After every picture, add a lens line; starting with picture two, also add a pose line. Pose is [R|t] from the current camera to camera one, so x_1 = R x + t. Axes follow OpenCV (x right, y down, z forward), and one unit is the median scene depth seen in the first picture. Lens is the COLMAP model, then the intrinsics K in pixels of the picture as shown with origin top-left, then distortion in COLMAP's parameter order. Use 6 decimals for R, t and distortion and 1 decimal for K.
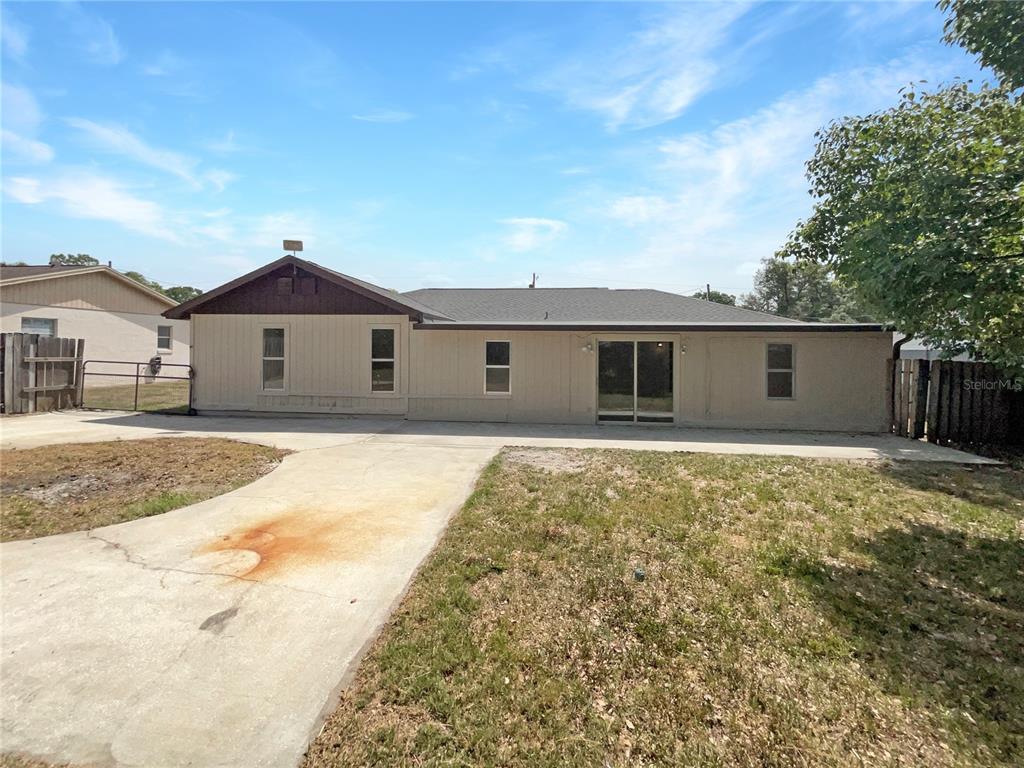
lens RADIAL K [[425.1, 0, 512.0], [0, 425.1, 384.0], [0, 0, 1]] dist [-0.001204, 0.000062]
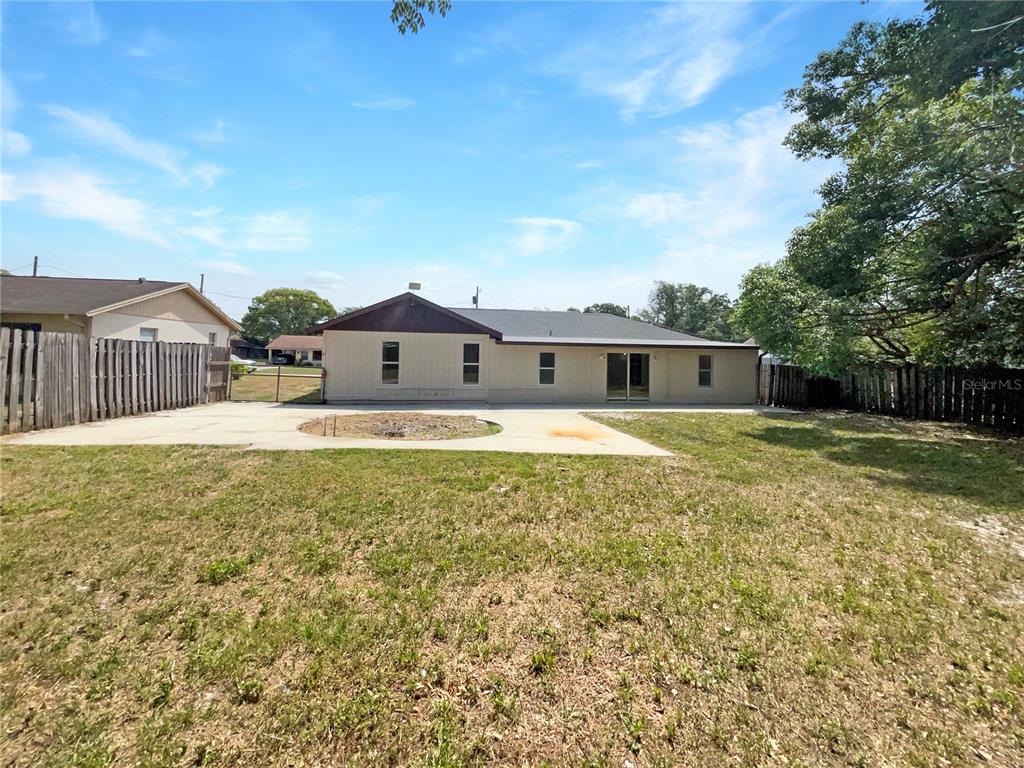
lens RADIAL K [[419.6, 0, 505.3], [0, 419.6, 398.7], [0, 0, 1]] dist [-0.007176, -0.000109]
pose [[0.975664, -0.016128, 0.218679, -0.525176], [0.009536, 0.999469, 0.031168, 0.021836], [-0.219065, -0.028324, 0.975299, -0.491834]]
